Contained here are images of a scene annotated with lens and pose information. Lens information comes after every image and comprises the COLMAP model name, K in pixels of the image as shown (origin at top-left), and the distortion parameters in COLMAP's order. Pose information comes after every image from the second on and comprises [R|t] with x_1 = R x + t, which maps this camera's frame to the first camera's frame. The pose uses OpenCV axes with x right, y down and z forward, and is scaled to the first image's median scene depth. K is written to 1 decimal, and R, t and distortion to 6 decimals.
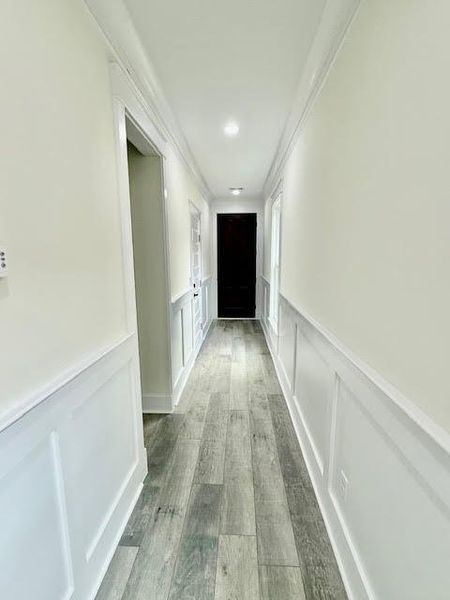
lens RADIAL K [[239.3, 0, 225.0], [0, 239.3, 300.0], [0, 0, 1]] dist [0.000521, -0.000025]
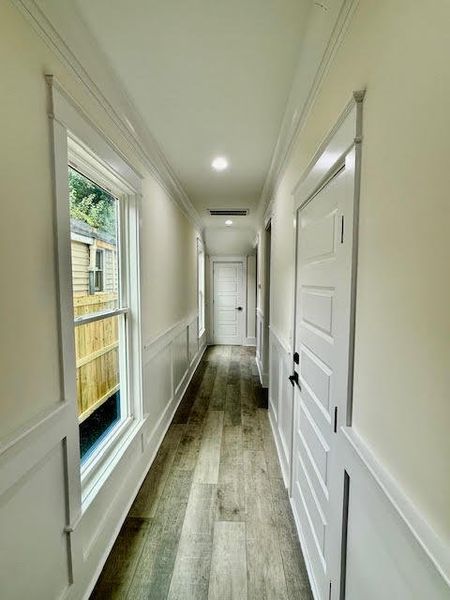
lens RADIAL K [[239.3, 0, 225.0], [0, 239.3, 300.0], [0, 0, 1]] dist [0.000521, -0.000025]
pose [[-0.999965, 0.001499, -0.008197, 0.020115], [-0.000692, 0.965347, 0.260969, -0.419291], [0.008304, 0.260966, -0.965312, 2.034126]]
